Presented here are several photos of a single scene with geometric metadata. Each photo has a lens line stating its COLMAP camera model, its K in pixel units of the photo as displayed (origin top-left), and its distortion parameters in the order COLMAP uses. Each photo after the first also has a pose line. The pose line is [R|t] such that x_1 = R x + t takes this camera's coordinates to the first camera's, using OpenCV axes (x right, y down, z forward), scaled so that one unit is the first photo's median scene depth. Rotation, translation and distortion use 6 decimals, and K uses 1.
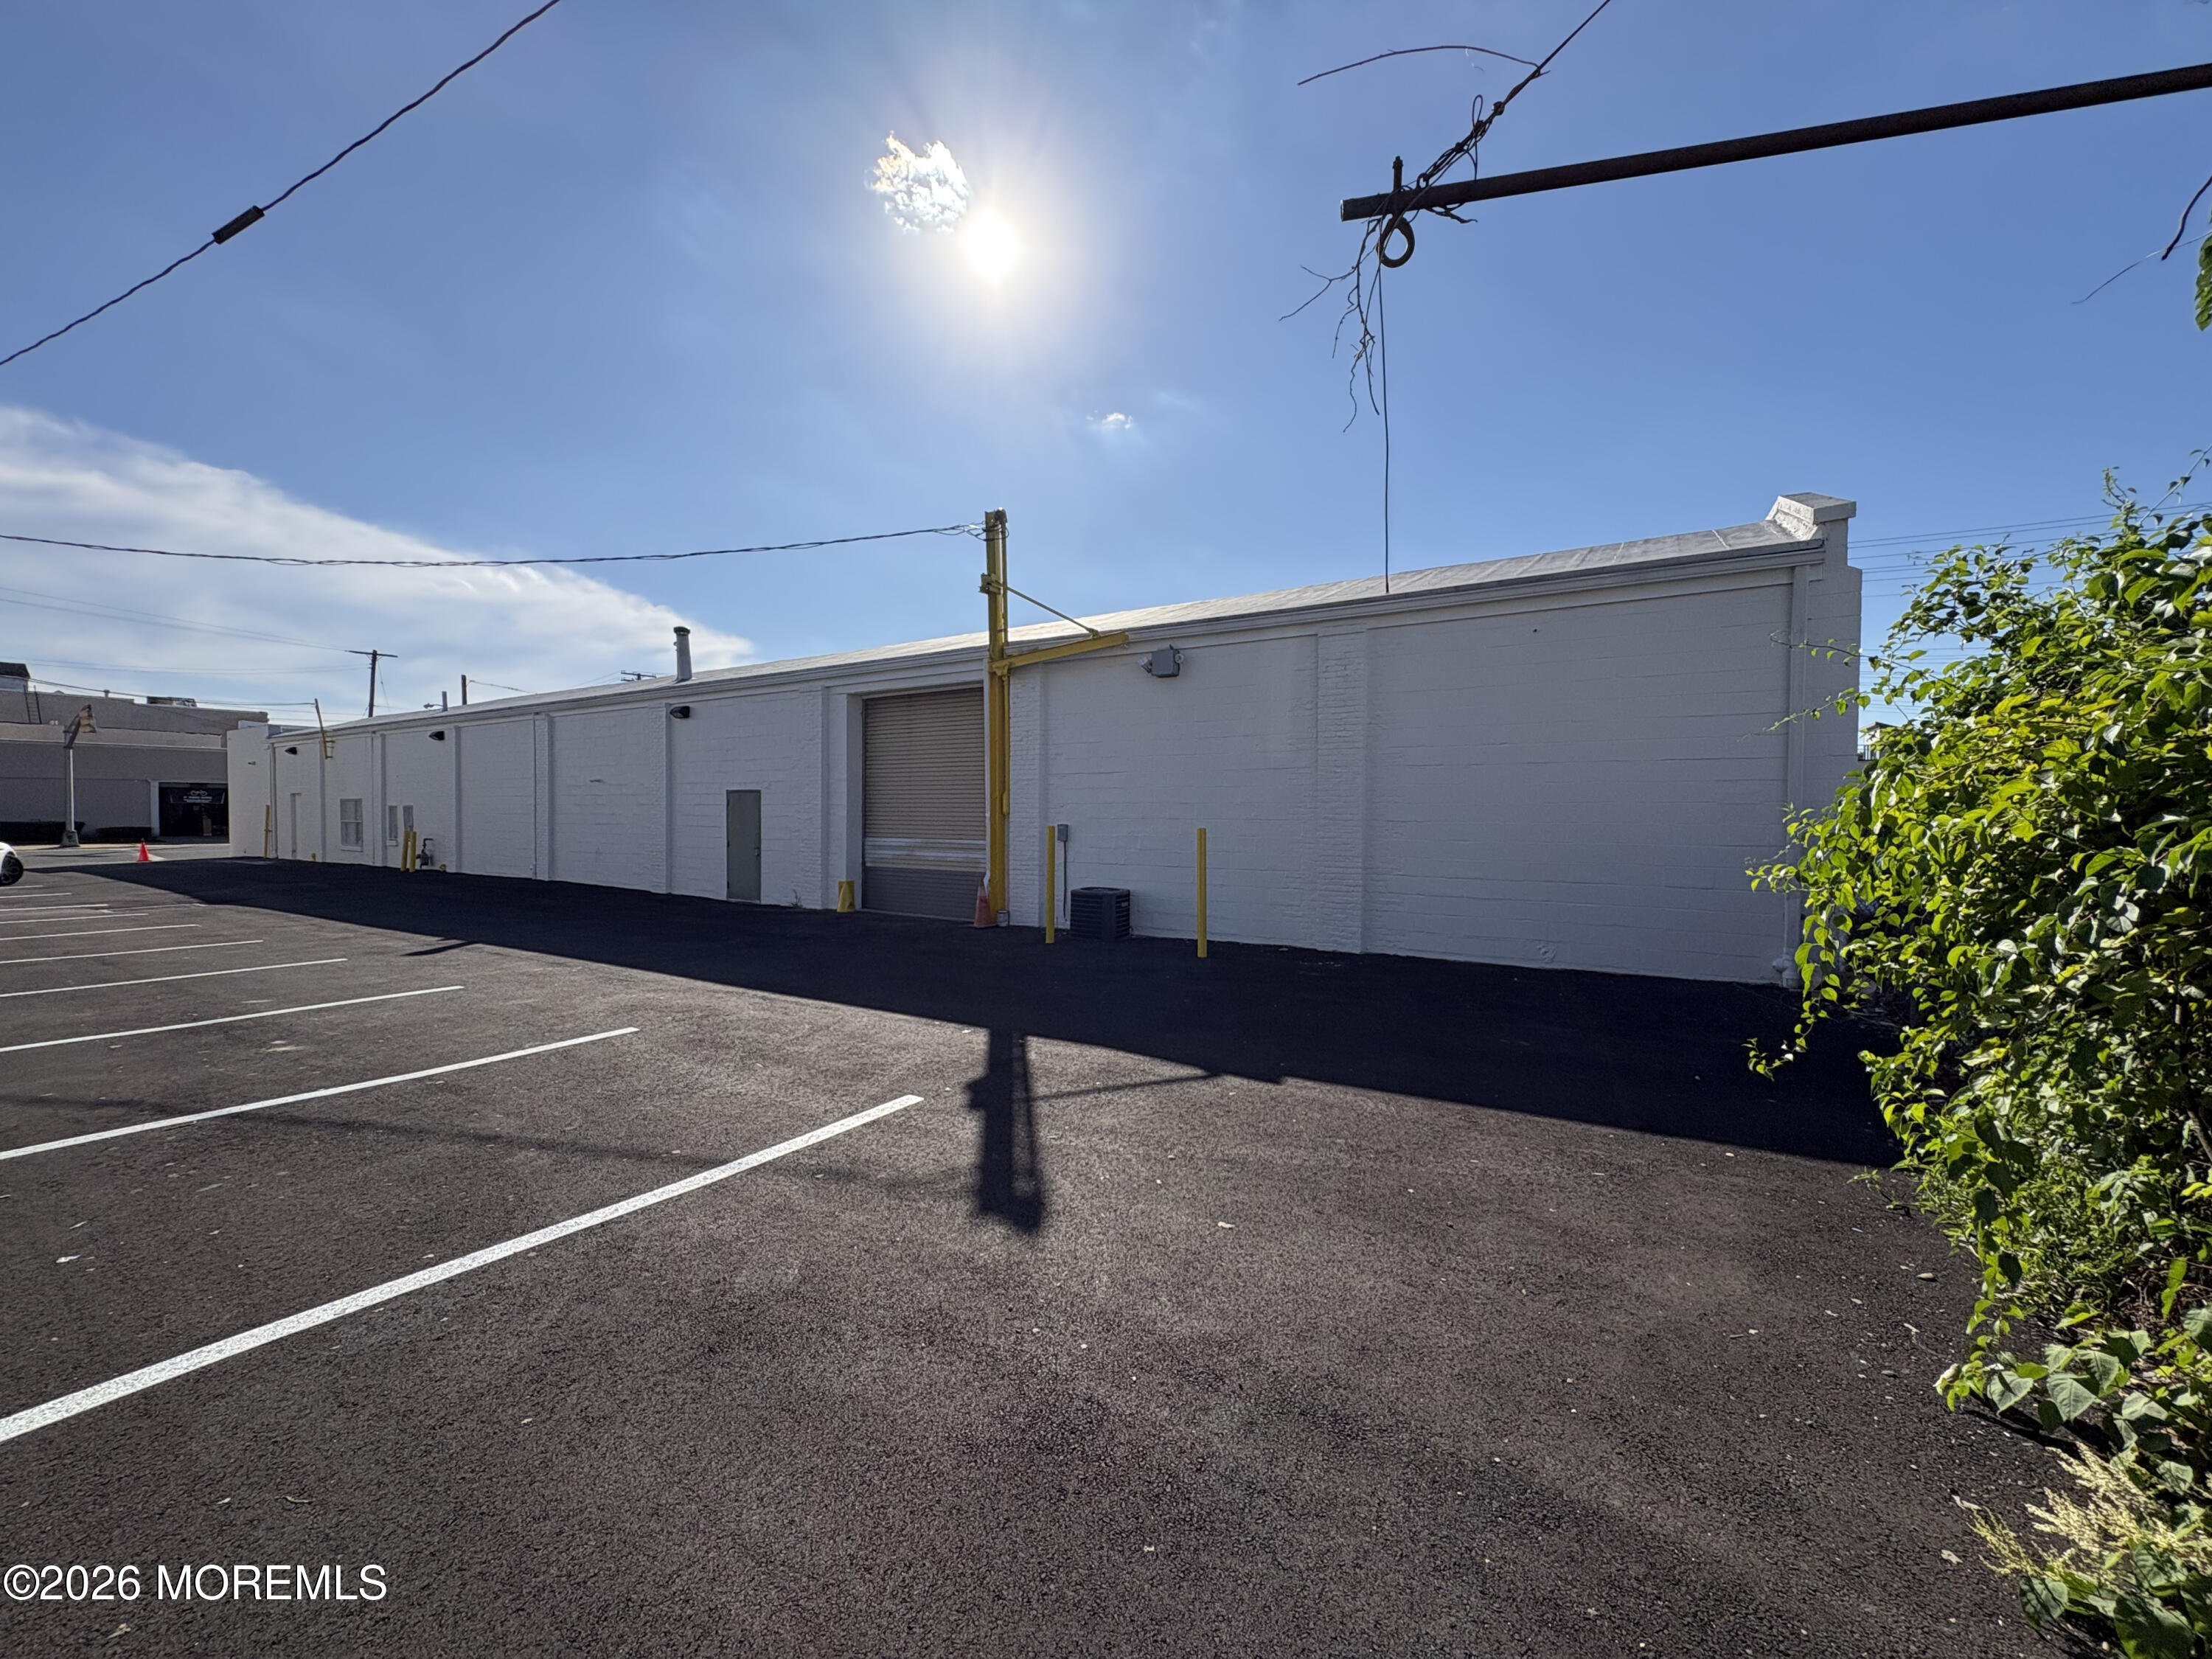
lens RADIAL K [[881.7, 0, 1108.2], [0, 881.7, 828.1], [0, 0, 1]] dist [0.000853, -0.000438]
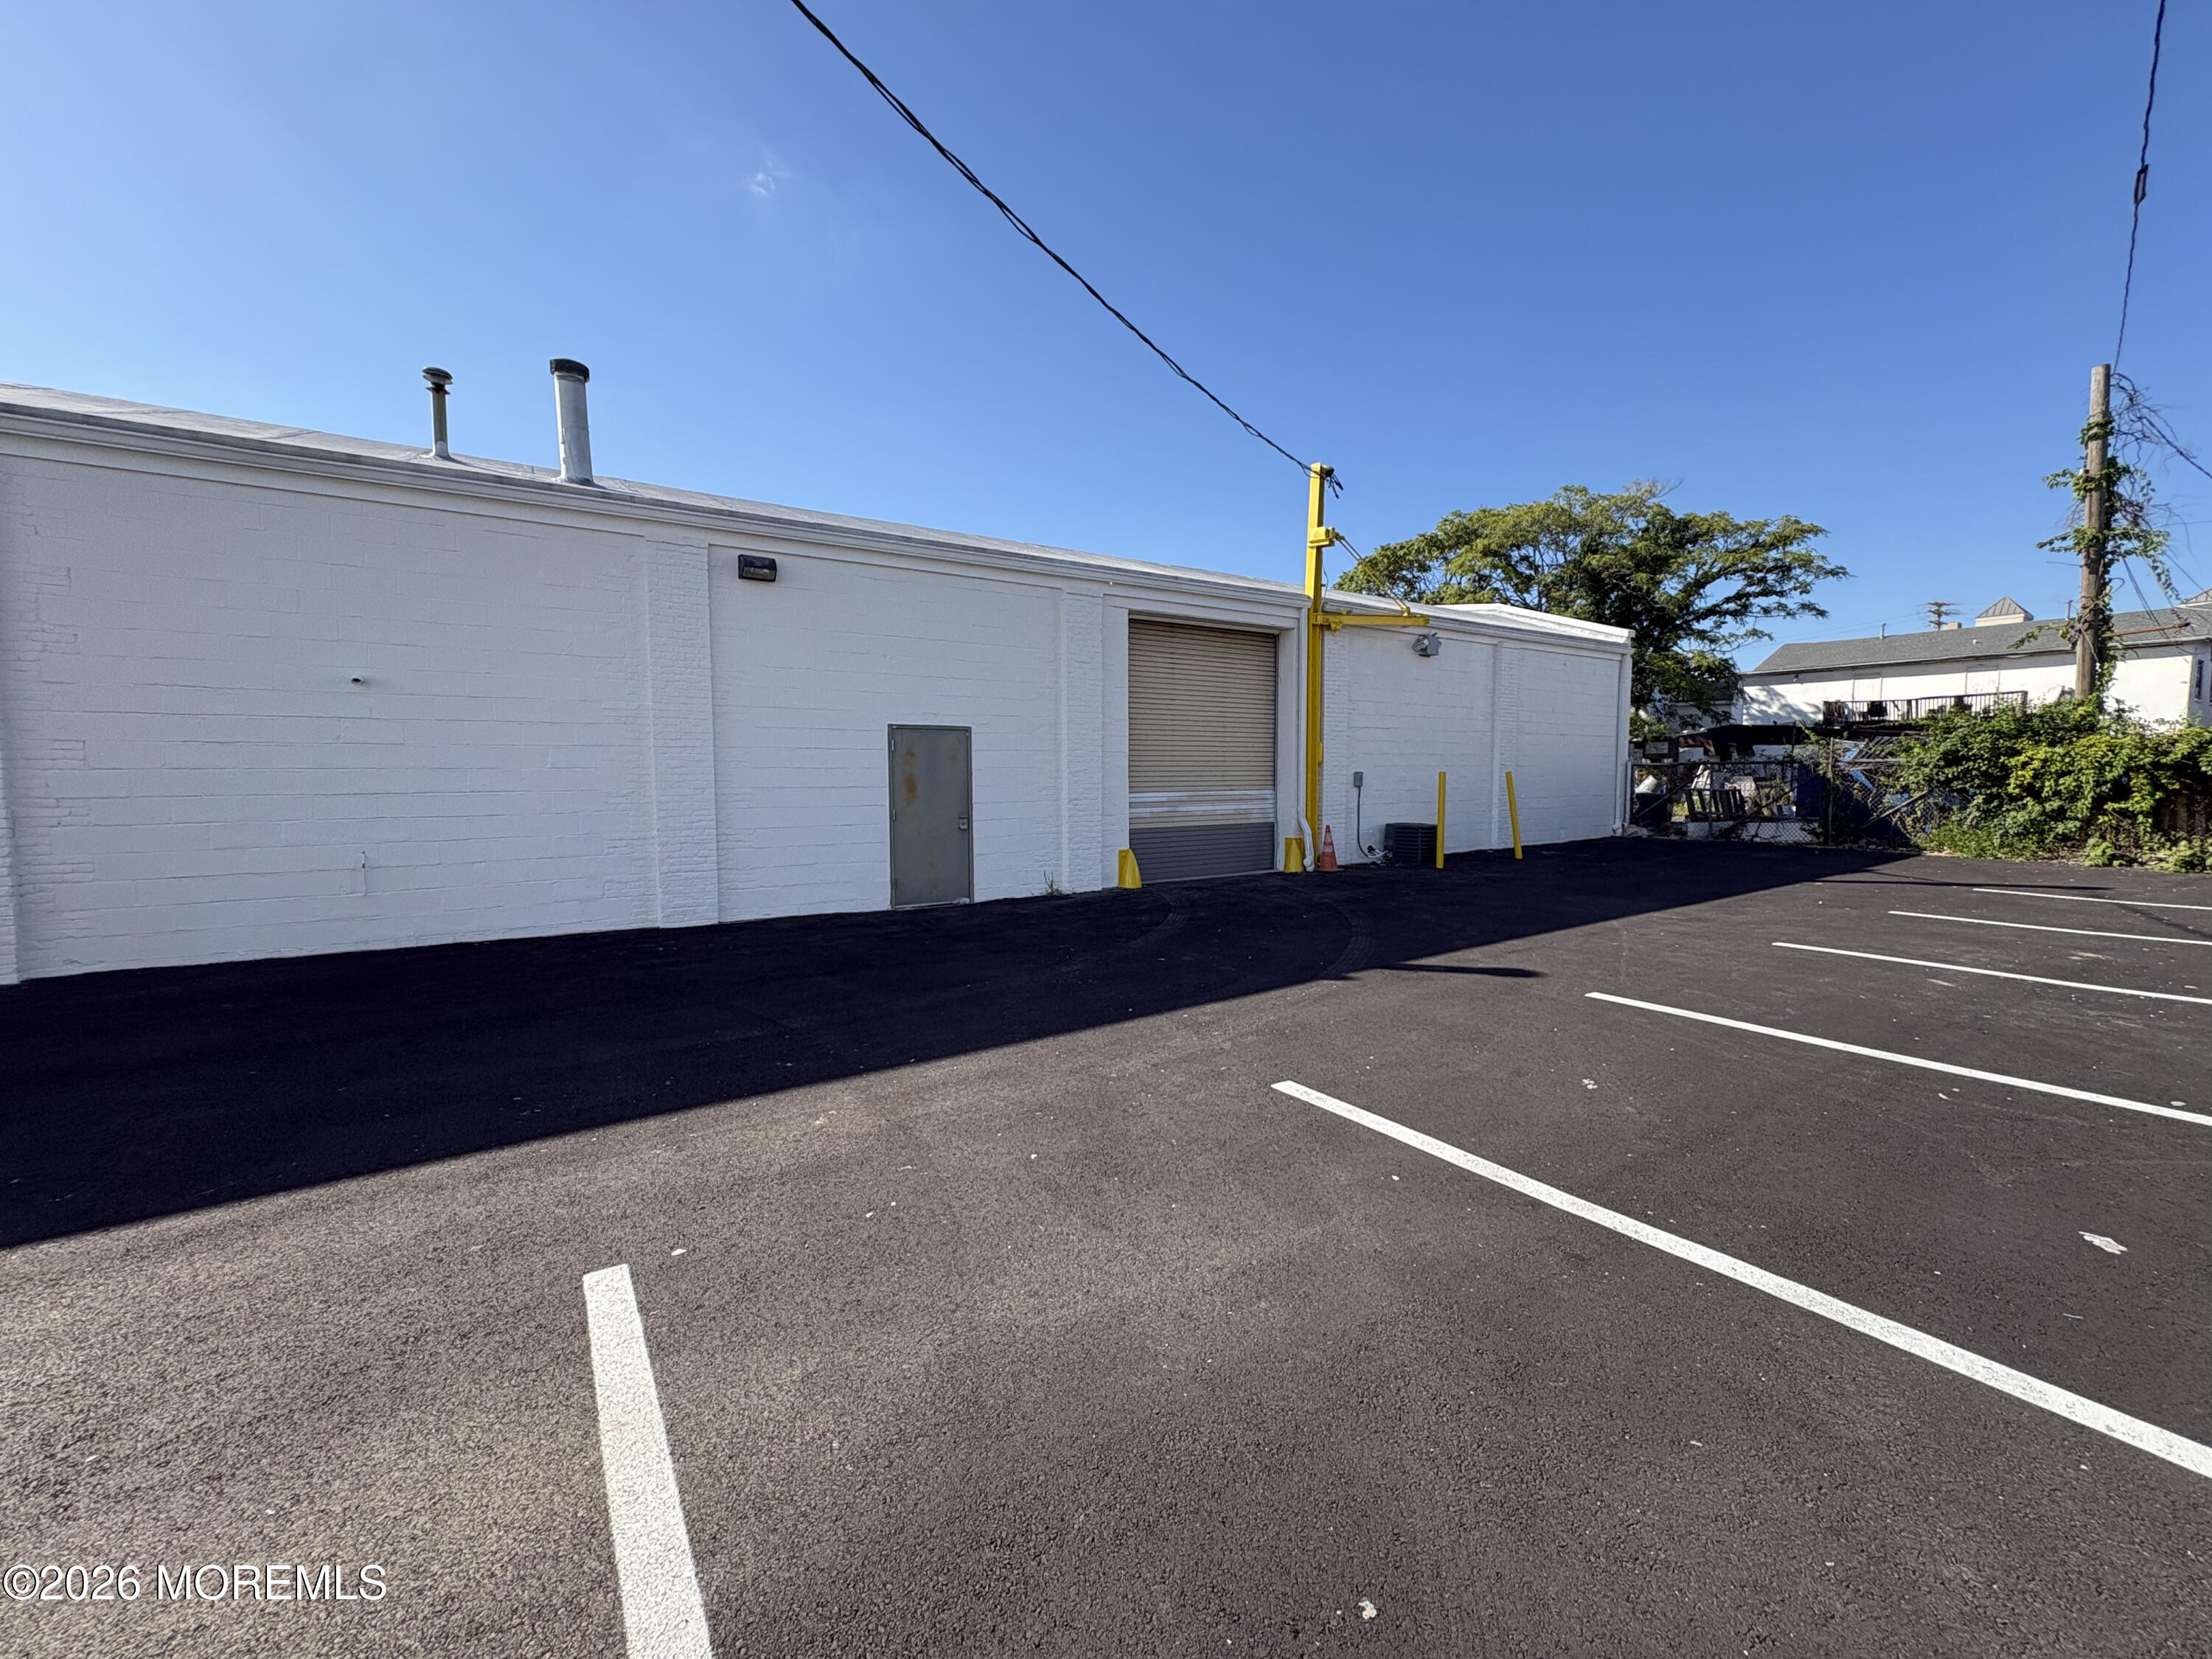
lens RADIAL K [[881.7, 0, 1108.2], [0, 881.7, 828.1], [0, 0, 1]] dist [0.000853, -0.000438]
pose [[0.406456, -0.063940, 0.911430, -1.078806], [0.023780, 0.997951, 0.059405, -0.006189], [-0.913361, -0.002472, 0.407144, 0.731986]]
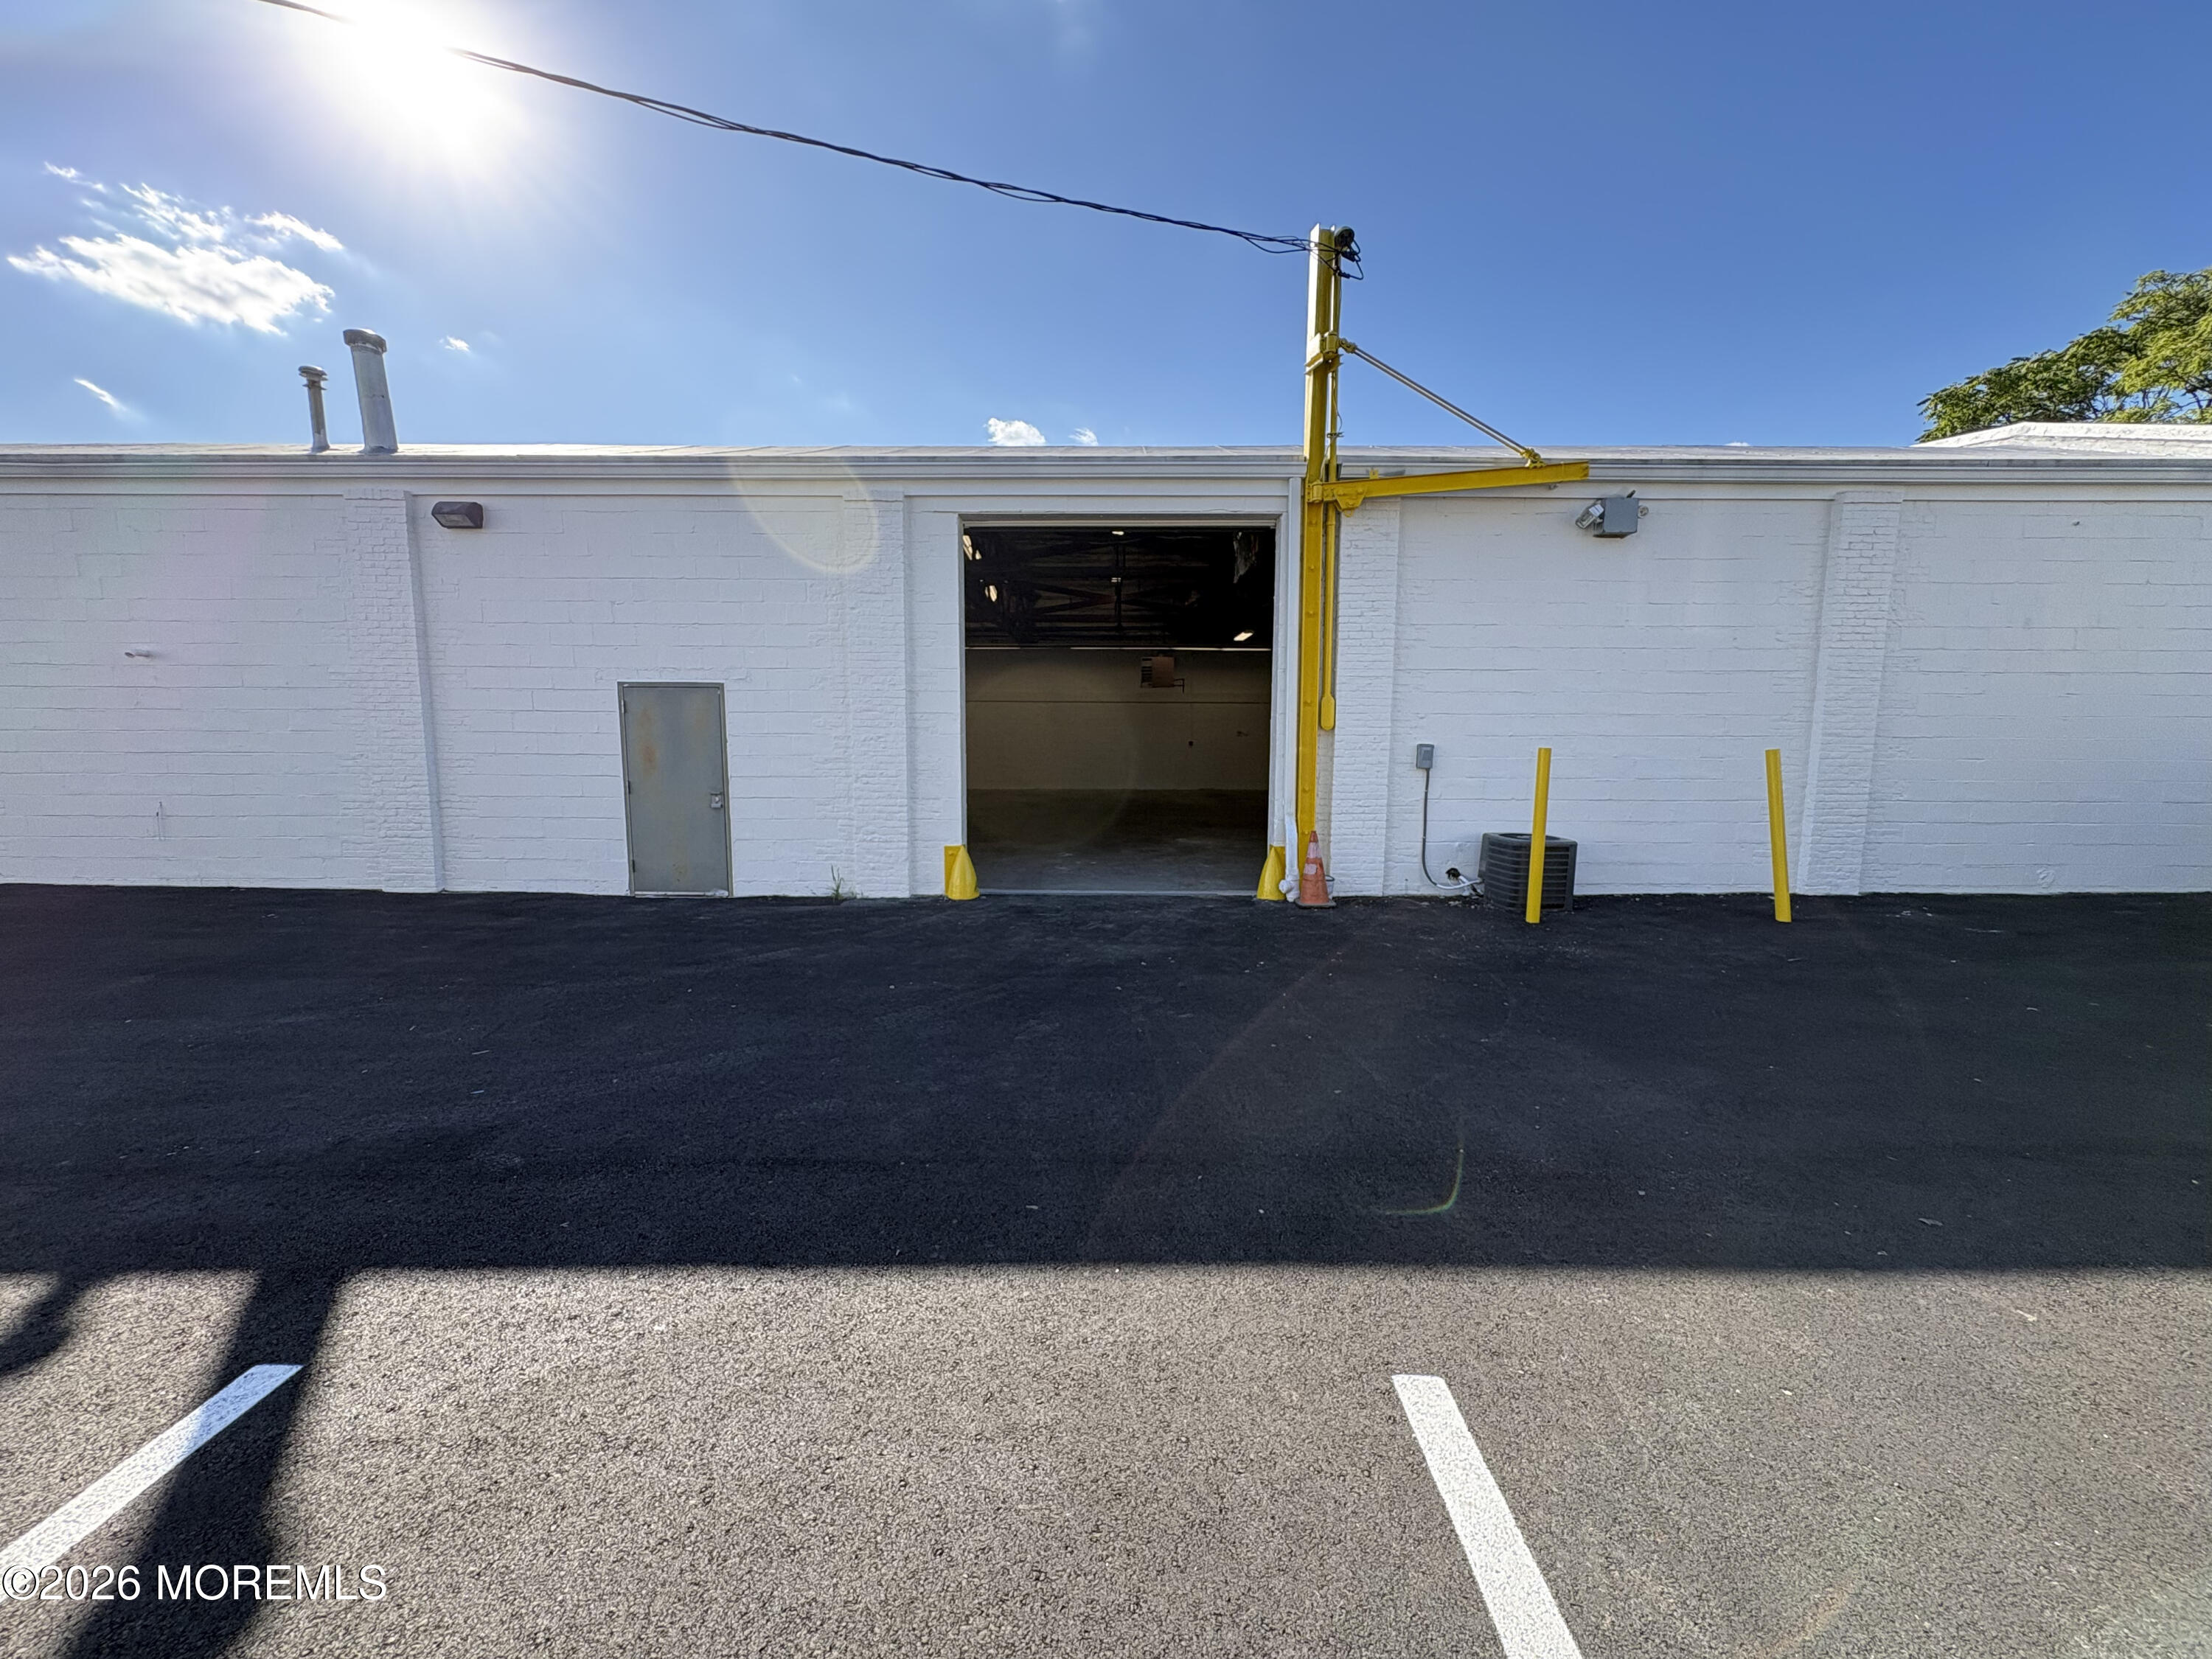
lens RADIAL K [[888.1, 0, 1105.7], [0, 888.1, 847.3], [0, 0, 1]] dist [0.000715, -0.000081]
pose [[0.847251, -0.063421, 0.527393, -0.553744], [0.009029, 0.994423, 0.105079, 0.000583], [-0.531116, -0.084267, 0.843098, 0.476500]]
